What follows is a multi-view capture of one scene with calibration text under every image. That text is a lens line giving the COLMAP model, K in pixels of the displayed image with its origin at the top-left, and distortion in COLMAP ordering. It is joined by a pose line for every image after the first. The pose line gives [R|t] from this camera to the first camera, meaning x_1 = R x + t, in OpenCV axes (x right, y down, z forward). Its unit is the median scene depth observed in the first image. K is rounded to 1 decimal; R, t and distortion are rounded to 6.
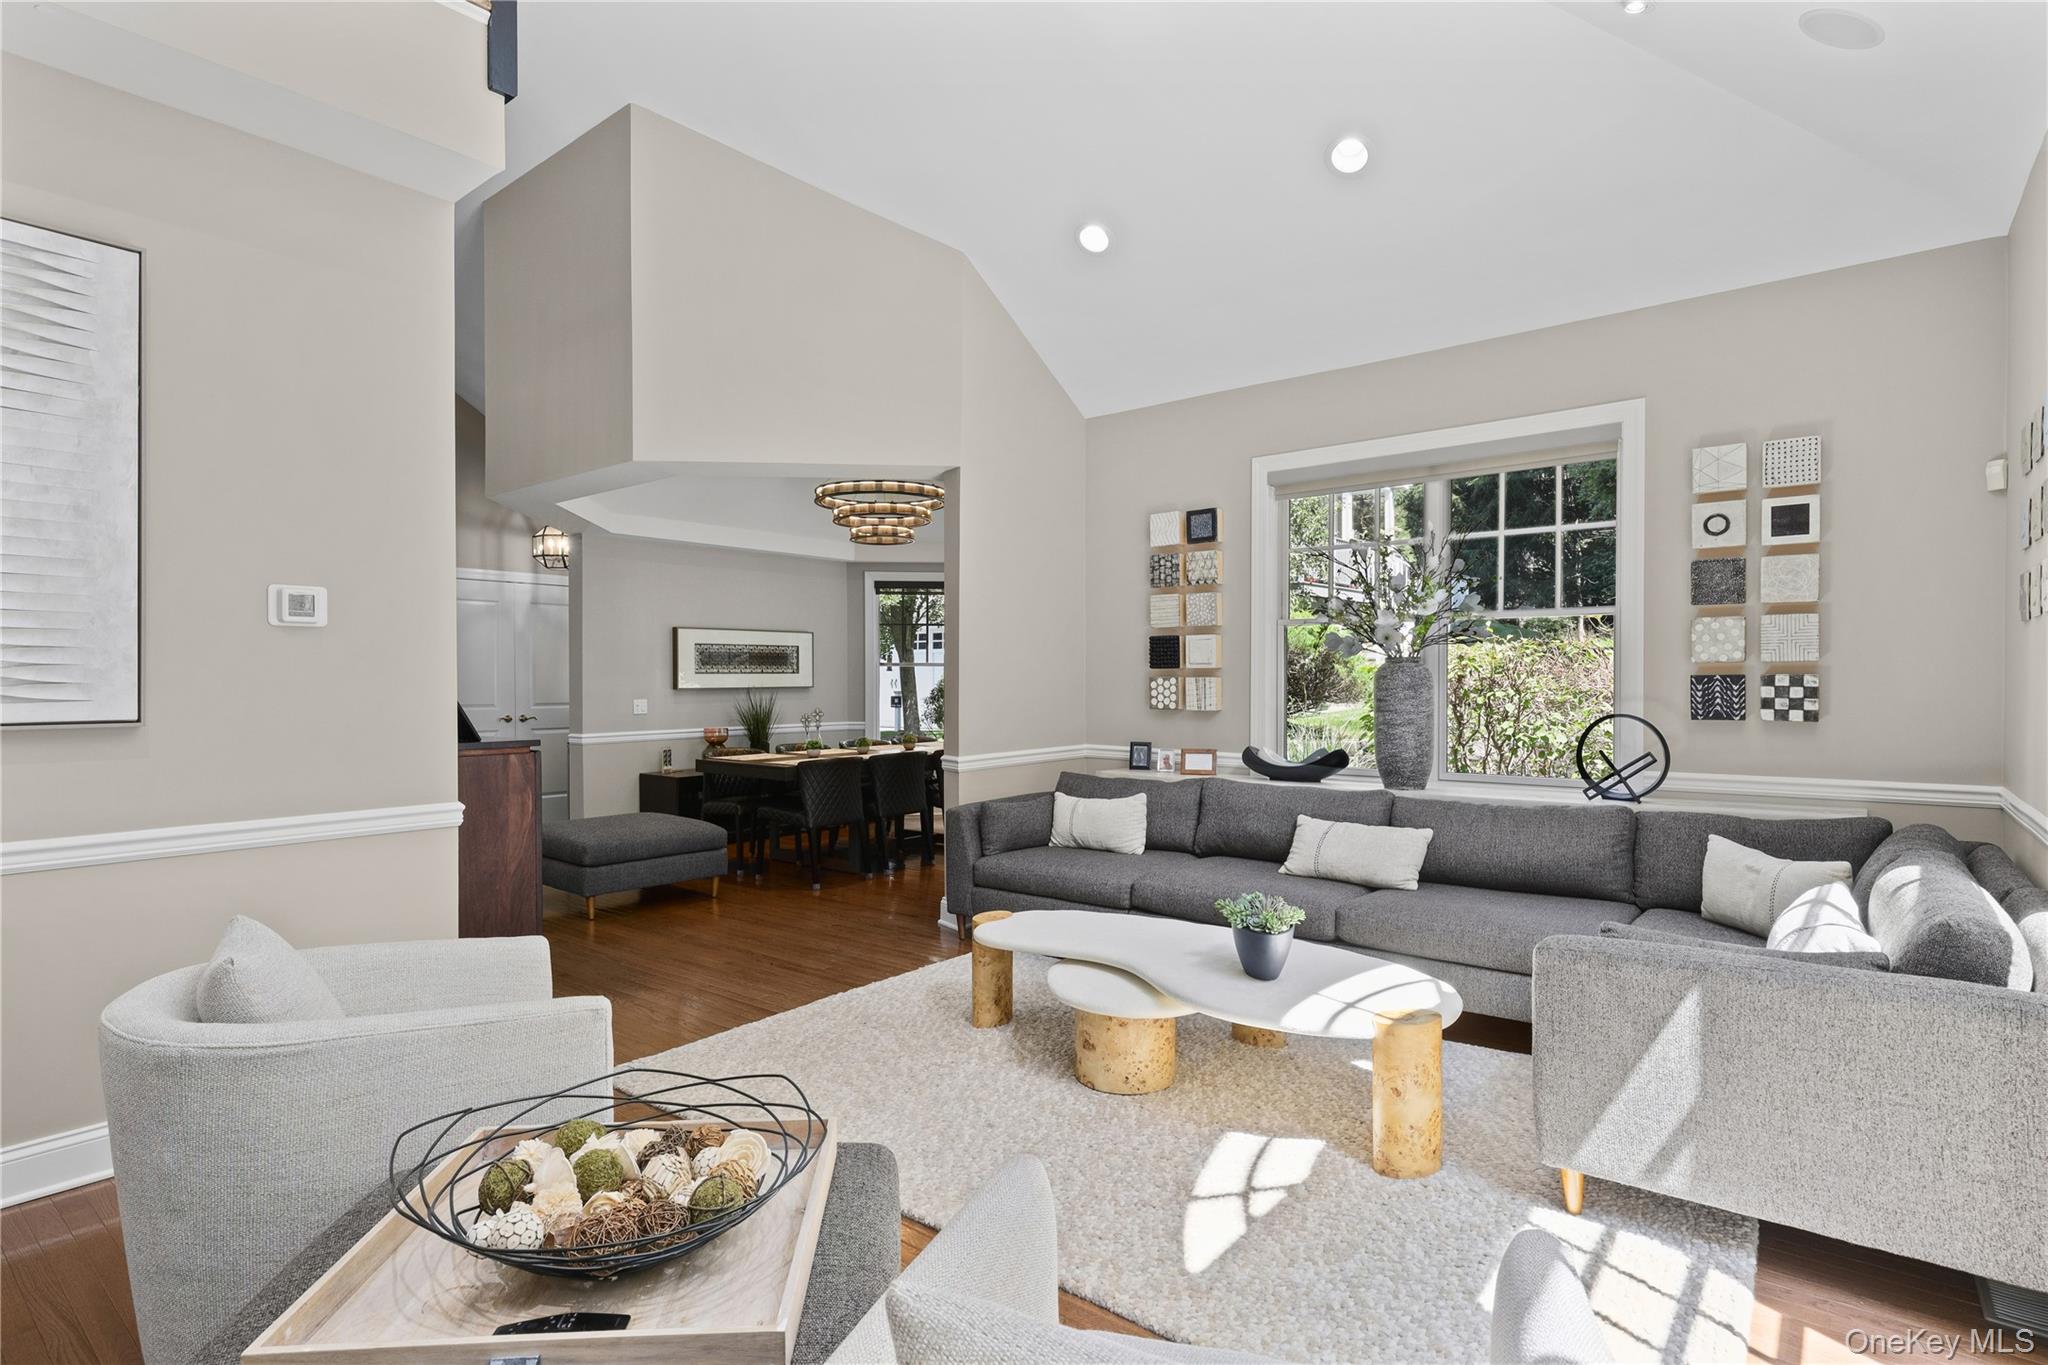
lens RADIAL K [[1029.5, 0, 1014.1], [0, 1029.5, 689.2], [0, 0, 1]] dist [0.001742, -0.000968]
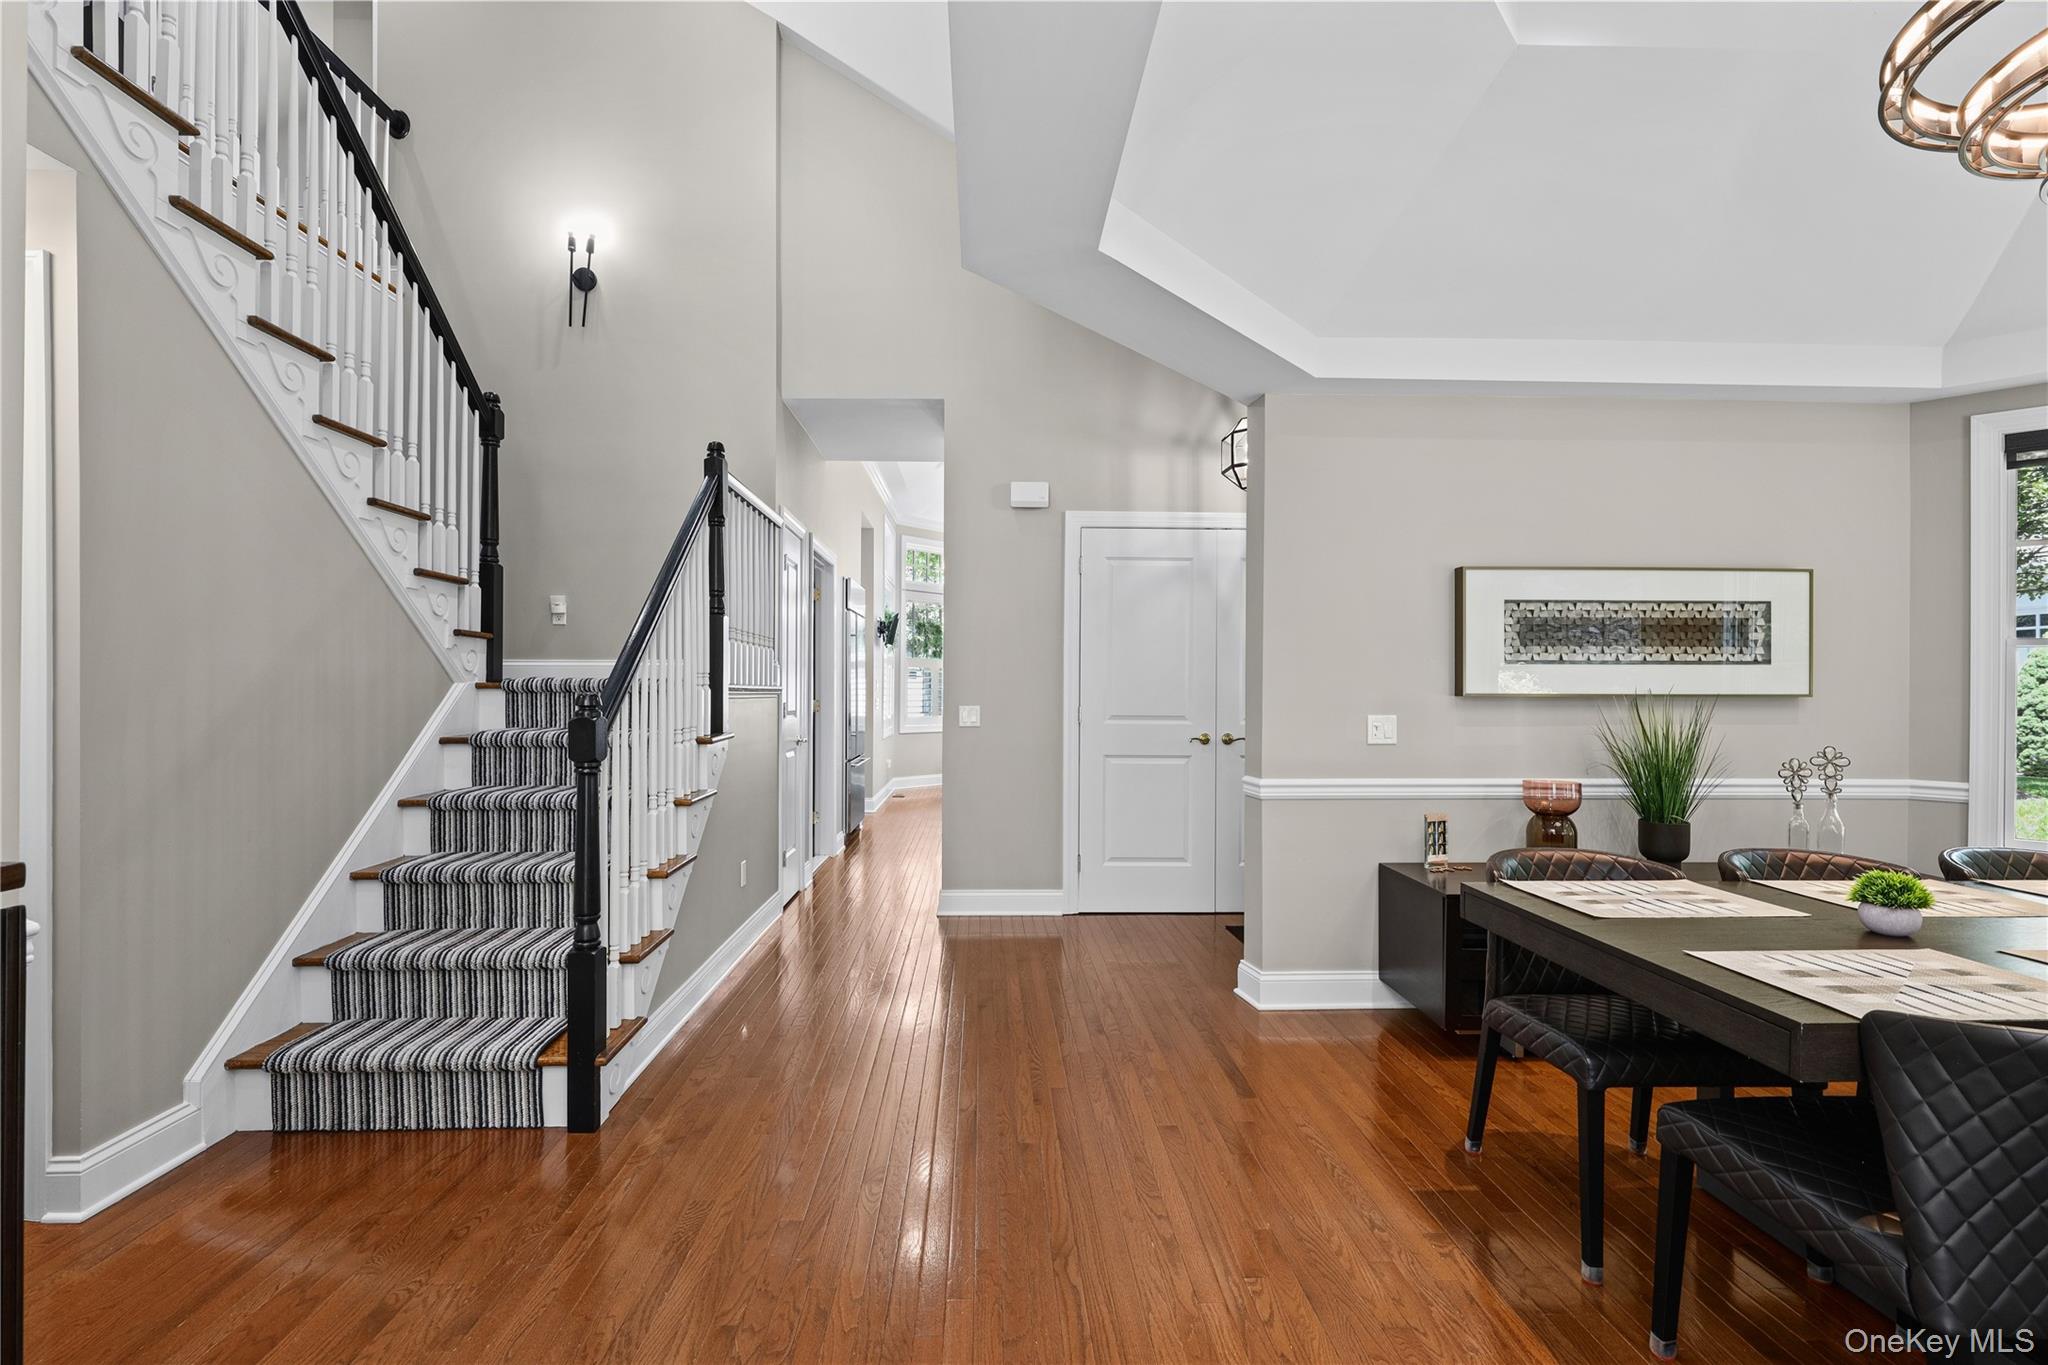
lens RADIAL K [[924.8, 0, 1020.7], [0, 924.8, 686.3], [0, 0, 1]] dist [-0.000491, -0.000182]
pose [[0.658711, 0.002565, -0.752391, -0.277392], [-0.014494, 0.999852, -0.009281, 0.005381], [0.752256, 0.017019, 0.658651, 1.124586]]
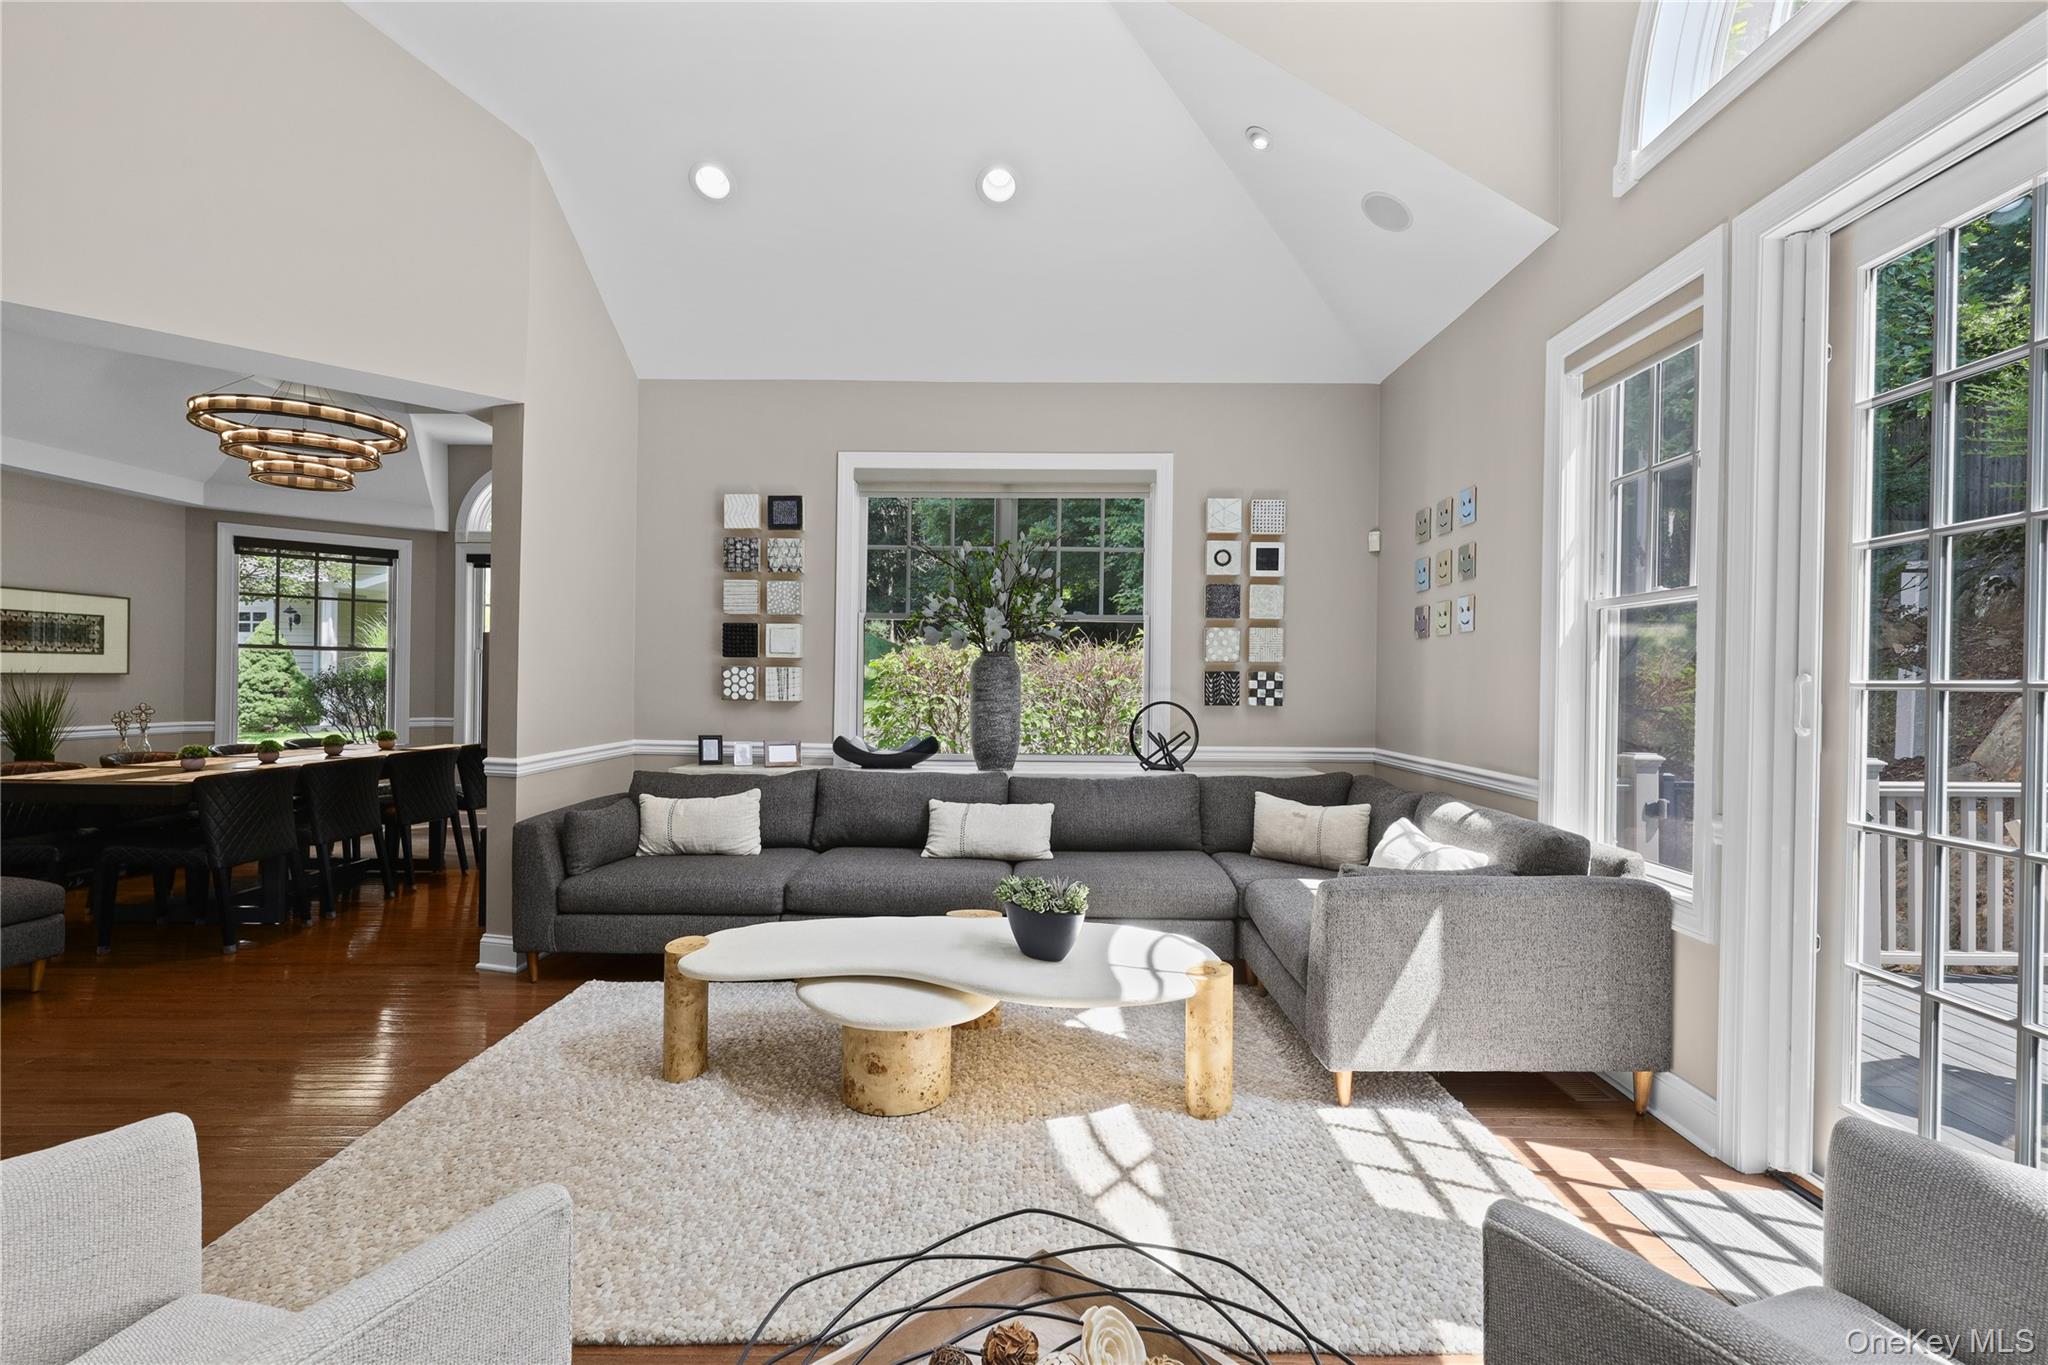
lens RADIAL K [[939.4, 0, 1034.1], [0, 939.4, 682.0], [0, 0, 1]] dist [0.003603, -0.002673]
pose [[0.780882, 0.010147, 0.624597, -0.253590], [-0.006422, 0.999946, -0.008216, 0.011074], [-0.624646, 0.002405, 0.780904, 0.206848]]
